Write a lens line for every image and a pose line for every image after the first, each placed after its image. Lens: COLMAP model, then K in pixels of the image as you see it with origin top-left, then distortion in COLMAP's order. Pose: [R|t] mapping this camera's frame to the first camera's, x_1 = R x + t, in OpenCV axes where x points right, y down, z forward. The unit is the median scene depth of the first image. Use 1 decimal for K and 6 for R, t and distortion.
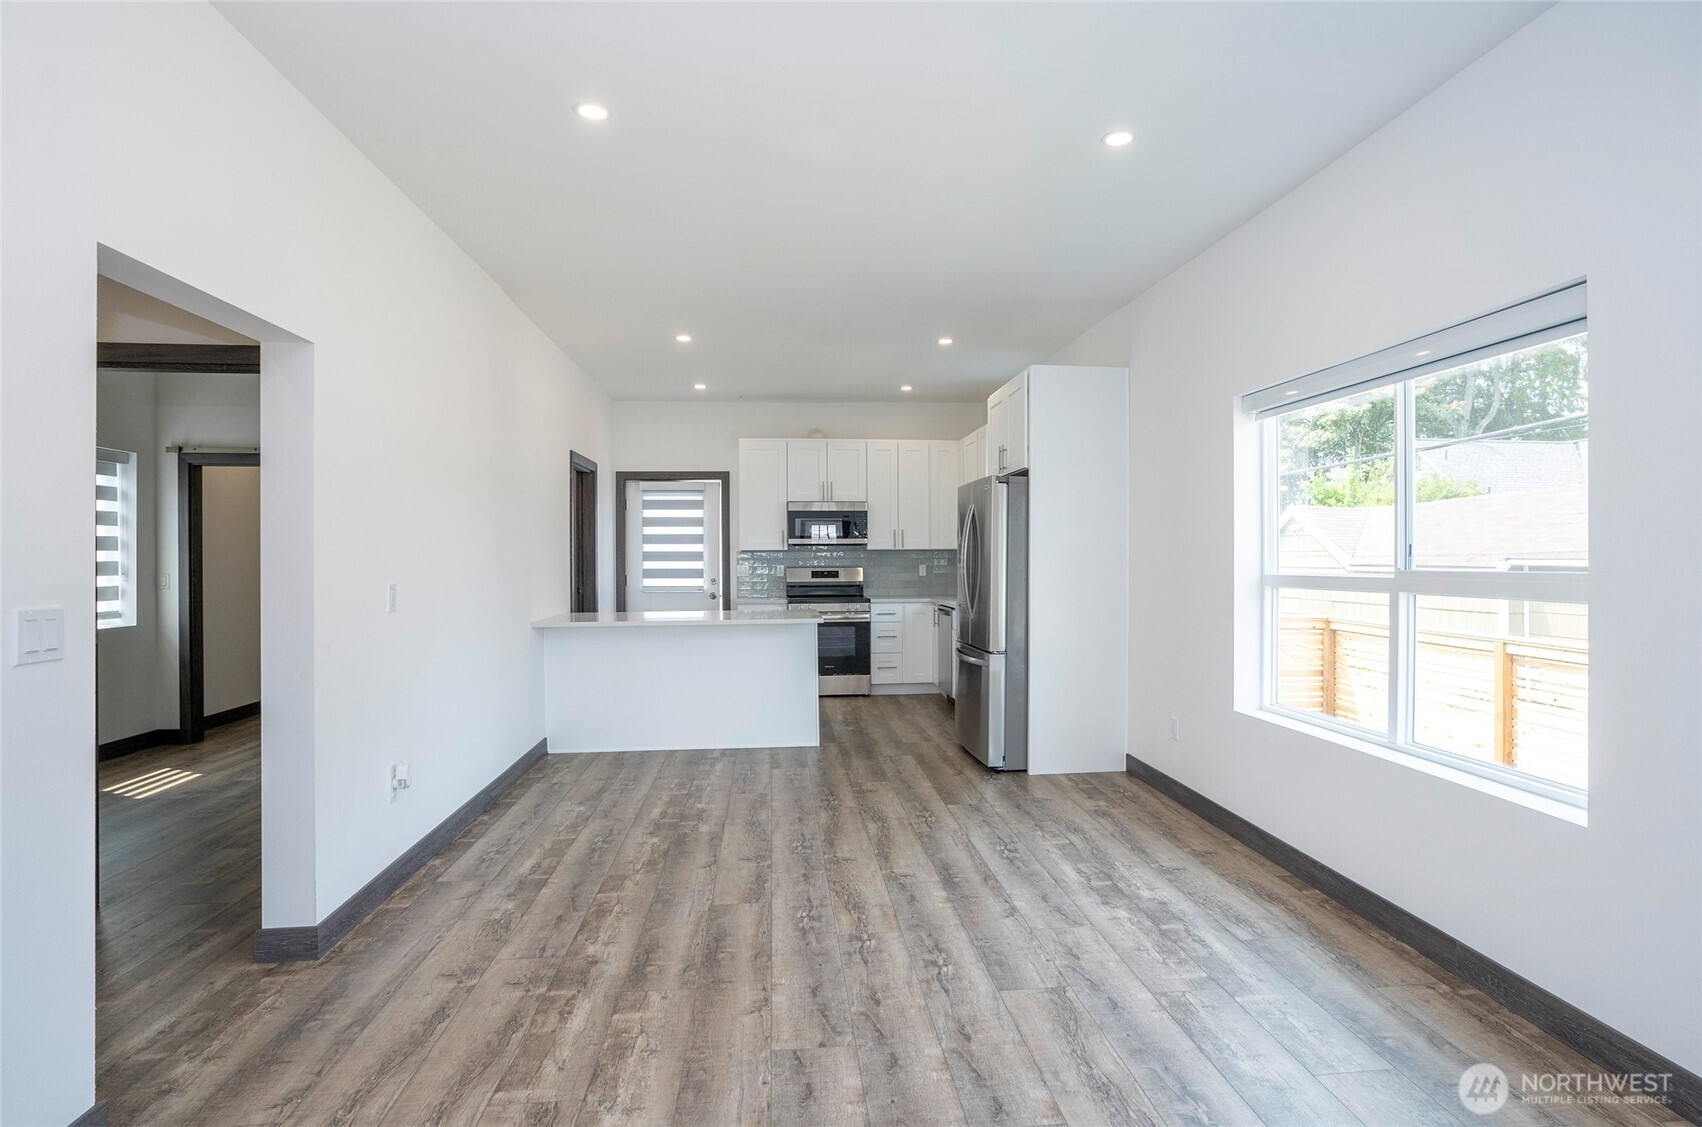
lens RADIAL K [[838.9, 0, 864.7], [0, 838.9, 554.0], [0, 0, 1]] dist [-0.001134, -0.000122]
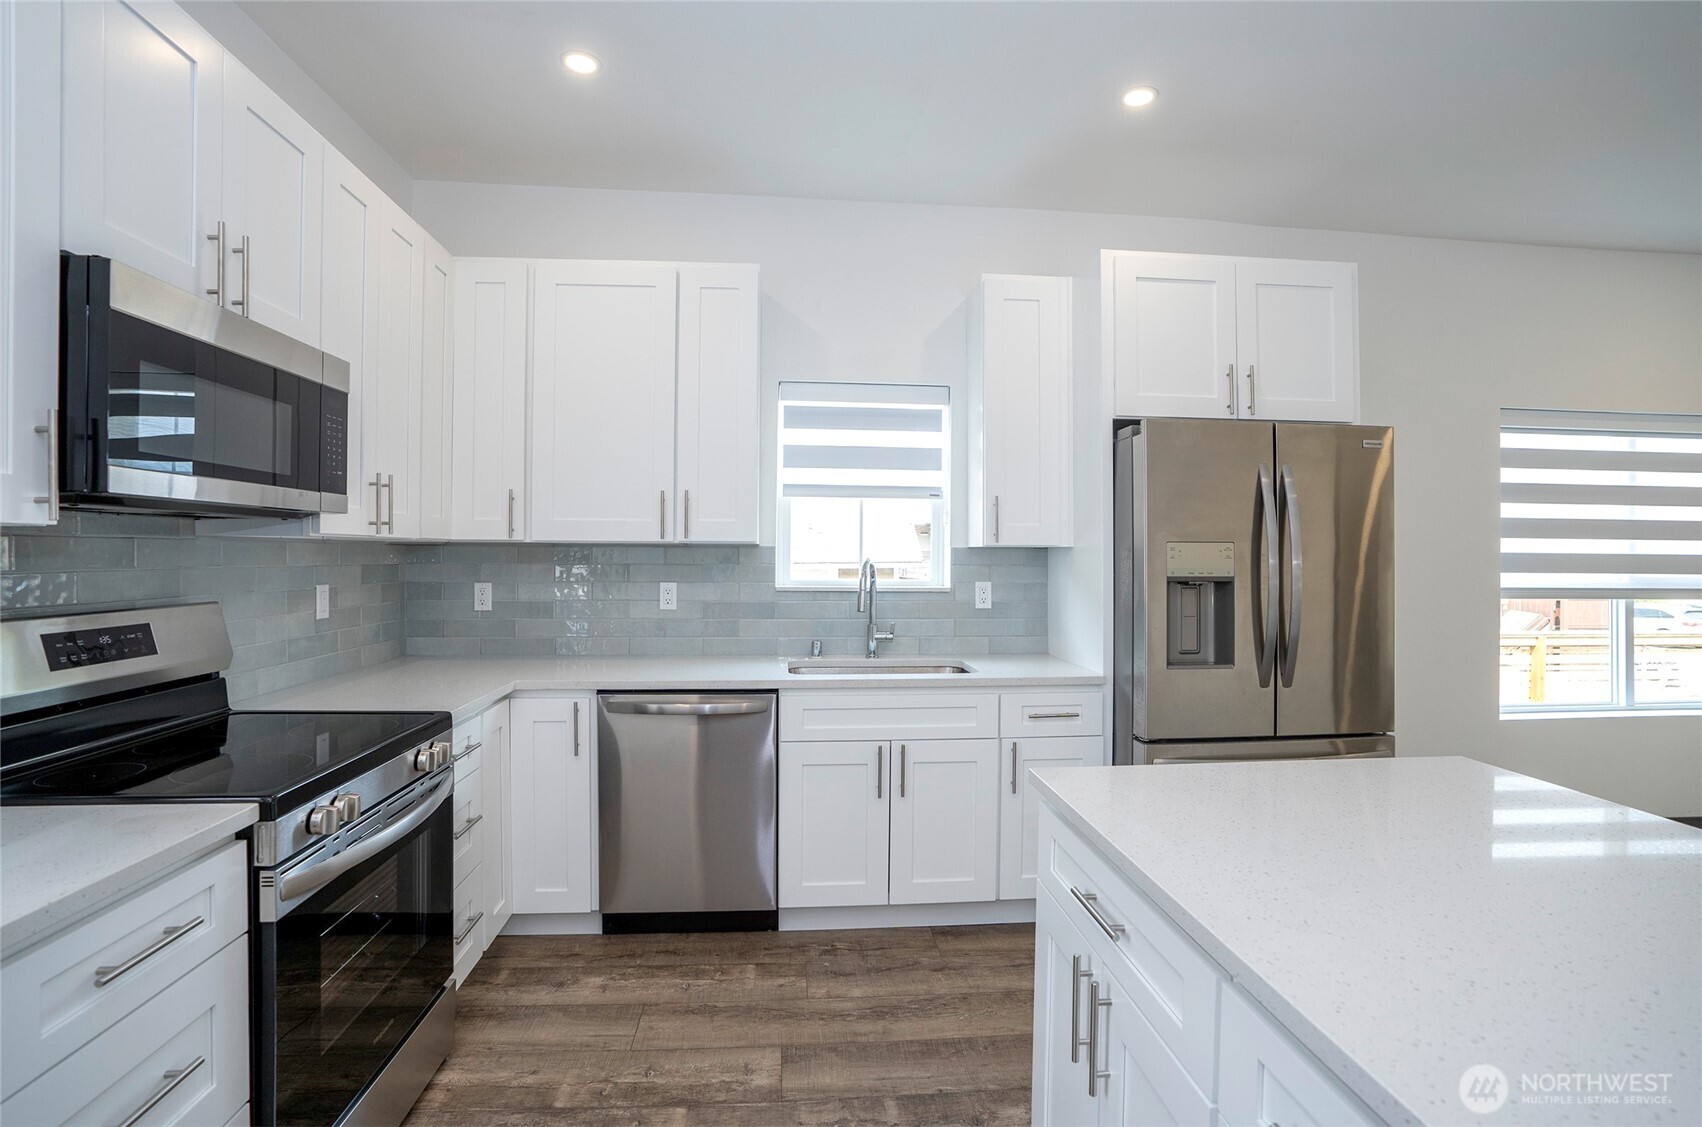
lens RADIAL K [[821.1, 0, 840.3], [0, 821.1, 559.6], [0, 0, 1]] dist [-0.046778, 0.016953]
pose [[0.041165, -0.003309, 0.999147, -0.251166], [-0.009040, 0.999952, 0.003684, -0.000282], [-0.999111, -0.009184, 0.041133, 0.823322]]
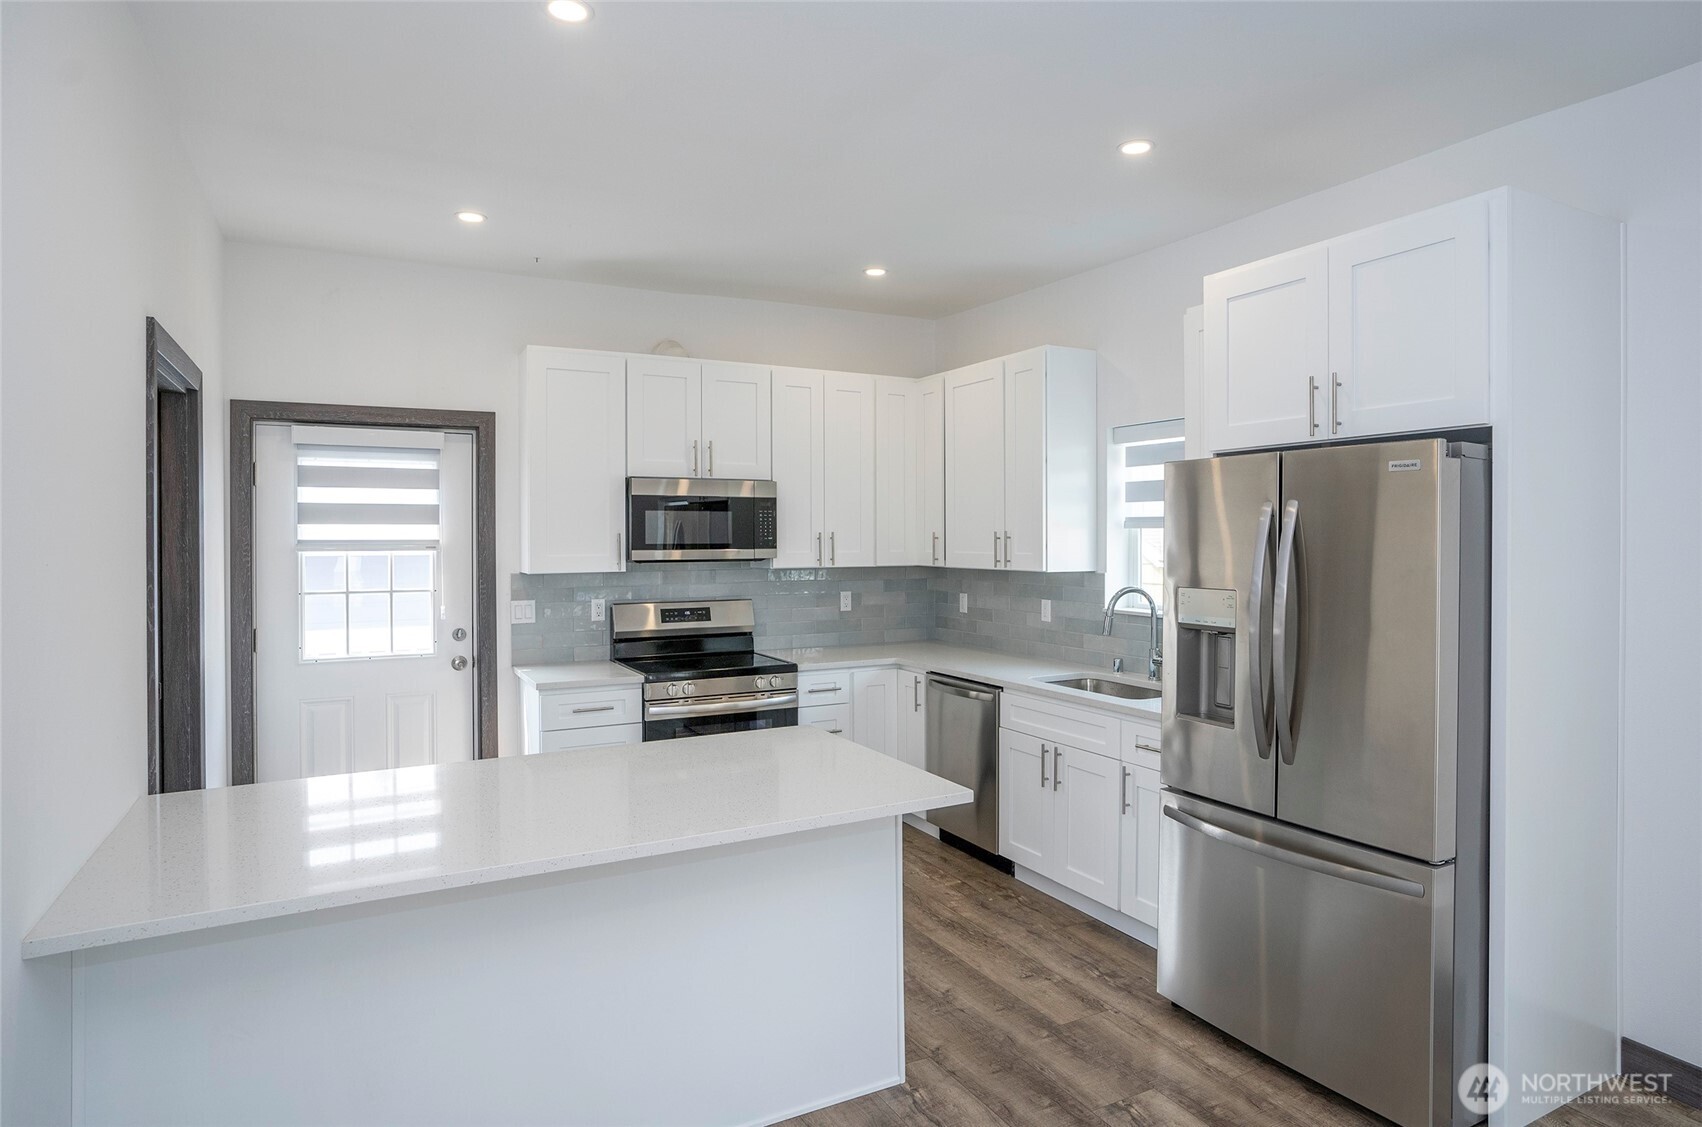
lens RADIAL K [[961.8, 0, 861.7], [0, 961.8, 557.8], [0, 0, 1]] dist [0.002138, -0.001103]
pose [[0.929240, -0.006435, 0.369420, -0.173605], [-0.002174, 0.999736, 0.022884, -0.027008], [-0.369470, -0.022068, 0.928981, 0.401087]]
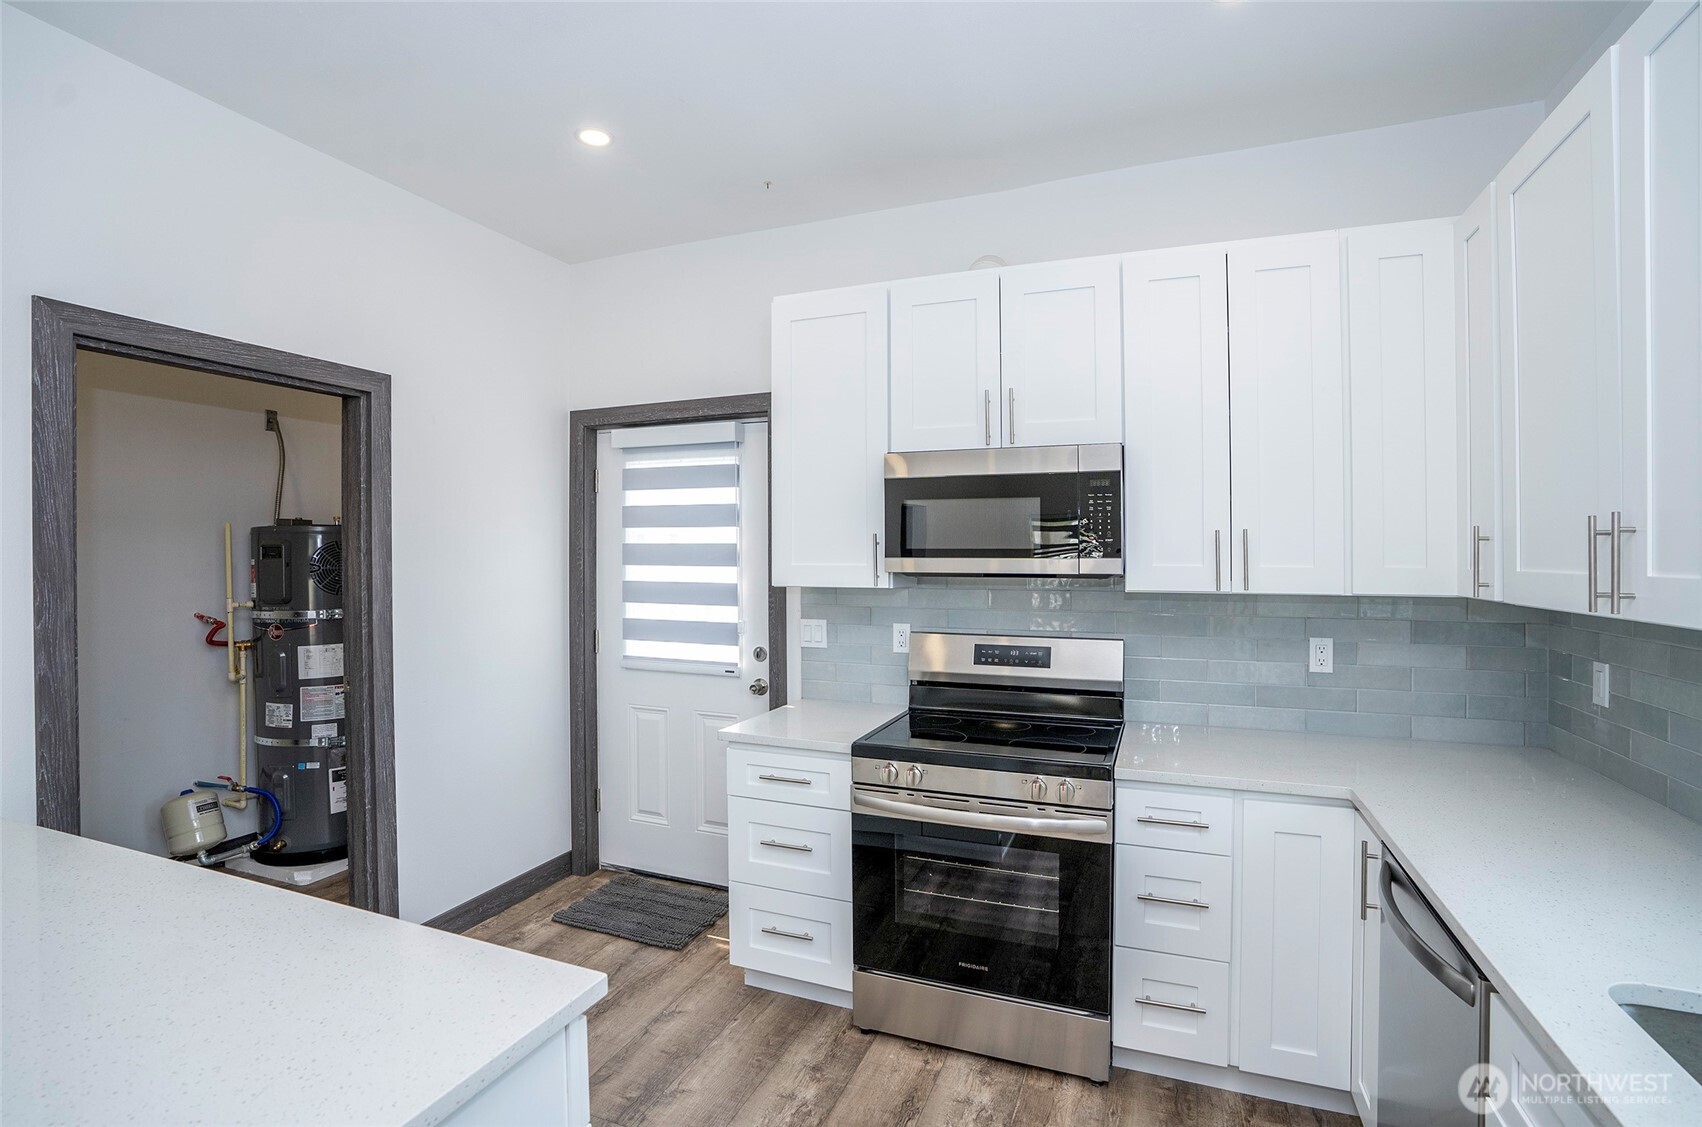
lens RADIAL K [[821.1, 0, 845.4], [0, 821.1, 547.7], [0, 0, 1]] dist [-0.046778, 0.016953]
pose [[0.888154, 0.003045, -0.459535, 0.051819], [-0.005503, 0.999977, -0.004009, -0.020781], [0.459512, 0.006090, 0.888151, 0.673443]]
